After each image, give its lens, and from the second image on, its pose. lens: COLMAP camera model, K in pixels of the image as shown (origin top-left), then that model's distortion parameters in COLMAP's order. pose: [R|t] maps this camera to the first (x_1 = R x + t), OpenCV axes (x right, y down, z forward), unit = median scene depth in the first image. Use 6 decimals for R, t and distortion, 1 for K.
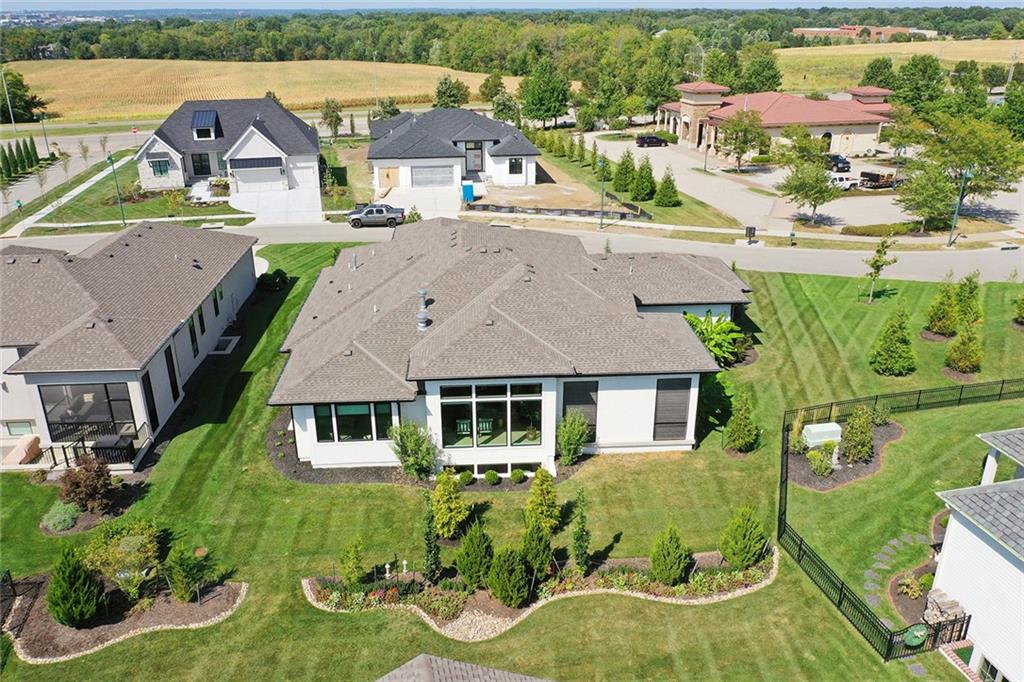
lens RADIAL K [[798.1, 0, 510.3], [0, 798.1, 342.7], [0, 0, 1]] dist [-0.011998, -0.000182]
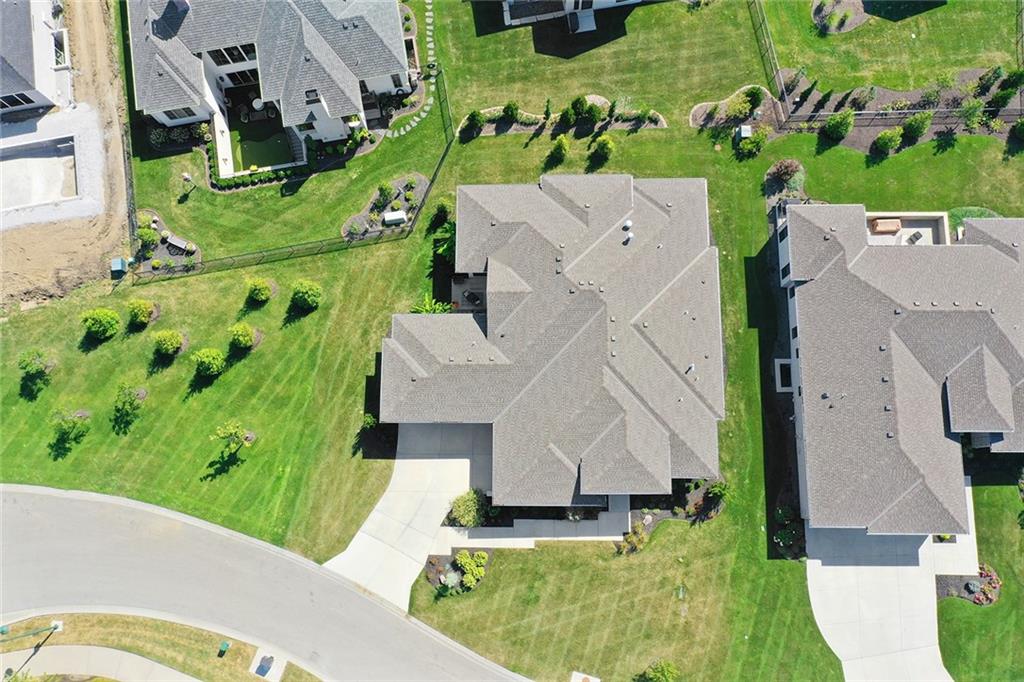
lens RADIAL K [[798.1, 0, 510.3], [0, 798.1, 342.7], [0, 0, 1]] dist [-0.011998, -0.000182]
pose [[-0.997395, -0.055819, 0.045698, 0.044633], [0.056523, -0.211091, 0.975831, -1.795457], [-0.044824, 0.975871, 0.213696, 0.961811]]
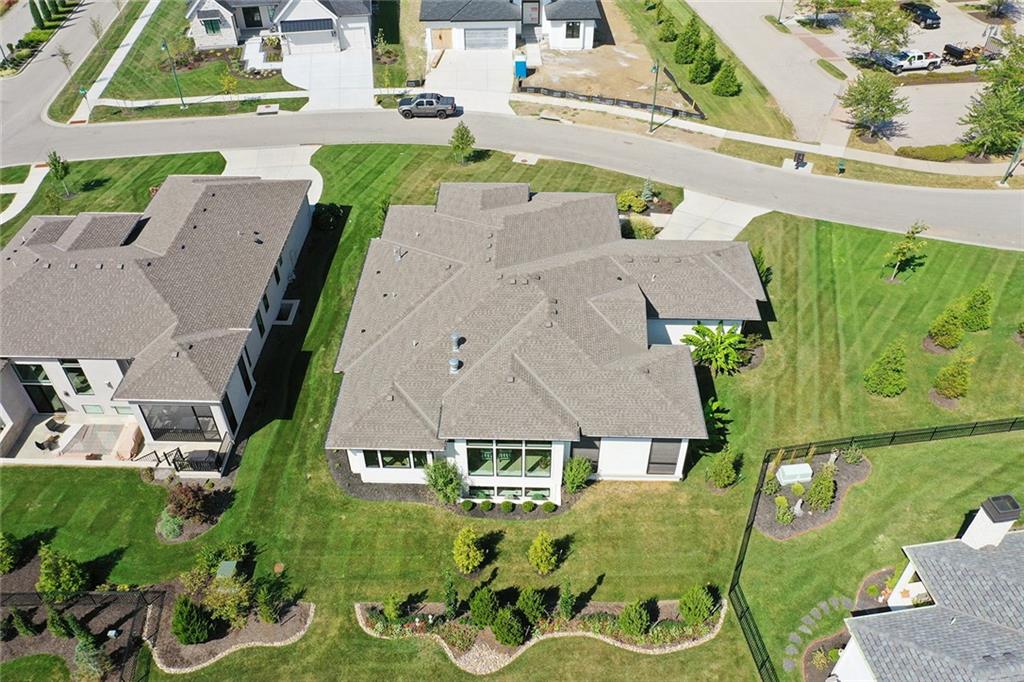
lens RADIAL K [[798.1, 0, 510.3], [0, 798.1, 342.7], [0, 0, 1]] dist [-0.011998, -0.000182]
pose [[0.996002, 0.059446, -0.066683, 0.048436], [-0.034833, 0.945799, 0.322879, -0.462989], [0.082262, -0.319265, 0.944088, -0.073874]]
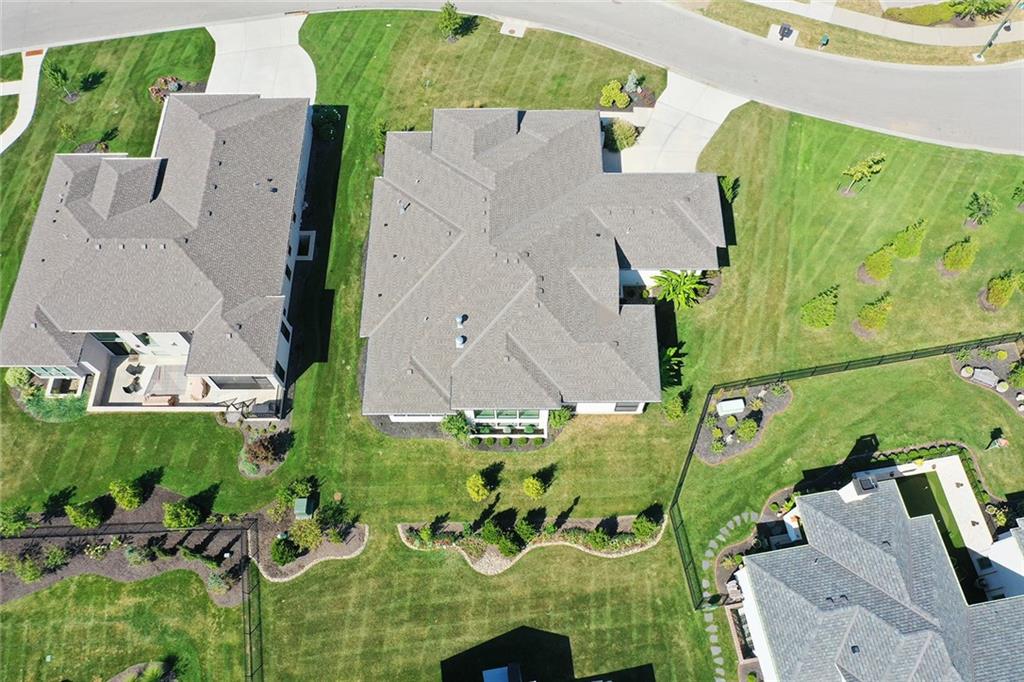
lens RADIAL K [[798.1, 0, 510.3], [0, 798.1, 342.7], [0, 0, 1]] dist [-0.011998, -0.000182]
pose [[0.997899, 0.054719, -0.034705, 0.030273], [-0.016984, 0.737747, 0.674864, -1.048411], [0.062531, -0.672856, 0.737126, -0.037717]]
